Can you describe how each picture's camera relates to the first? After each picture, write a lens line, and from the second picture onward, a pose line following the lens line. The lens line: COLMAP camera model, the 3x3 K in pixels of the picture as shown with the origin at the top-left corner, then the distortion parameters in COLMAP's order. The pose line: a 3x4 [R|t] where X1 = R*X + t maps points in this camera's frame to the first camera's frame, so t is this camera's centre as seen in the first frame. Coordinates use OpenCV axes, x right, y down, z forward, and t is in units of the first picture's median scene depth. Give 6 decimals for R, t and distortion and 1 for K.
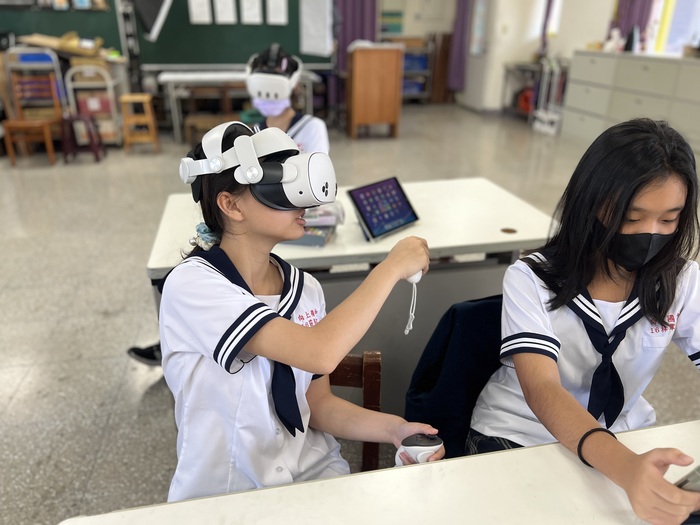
lens RADIAL K [[529.9, 0, 350.0], [0, 529.9, 285.9], [0, 0, 1]] dist [-0.002166, -0.003298]
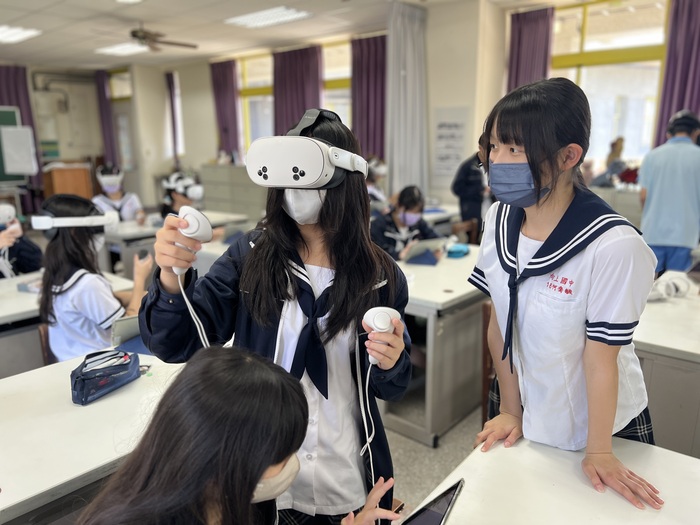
lens RADIAL K [[529.9, 0, 350.0], [0, 529.9, 285.9], [0, 0, 1]] dist [-0.002166, -0.003298]
pose [[0.775391, -0.172539, 0.607453, -0.346162], [0.289876, 0.951862, -0.099653, 0.247612], [-0.561017, 0.253356, 0.788080, -0.535414]]
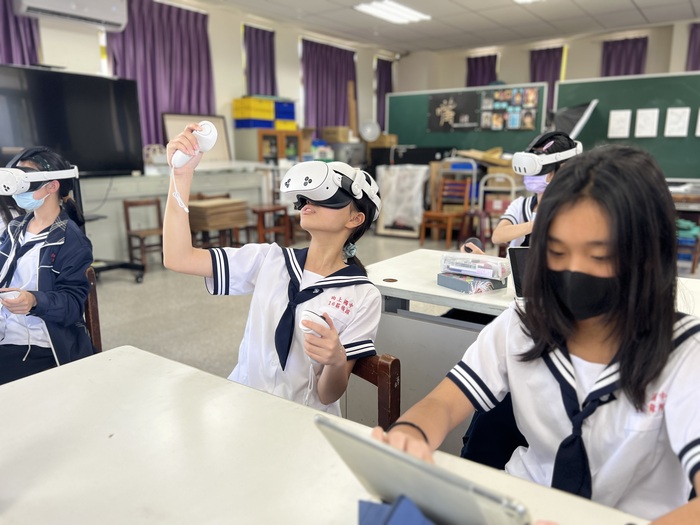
lens RADIAL K [[544.2, 0, 350.0], [0, 544.2, 262.5], [0, 0, 1]] dist [-0.000555, -0.003144]
pose [[0.698596, 0.134086, -0.702840, 0.135473], [-0.307352, 0.943278, -0.125541, 0.017592], [0.646141, 0.303722, 0.700183, 0.014981]]
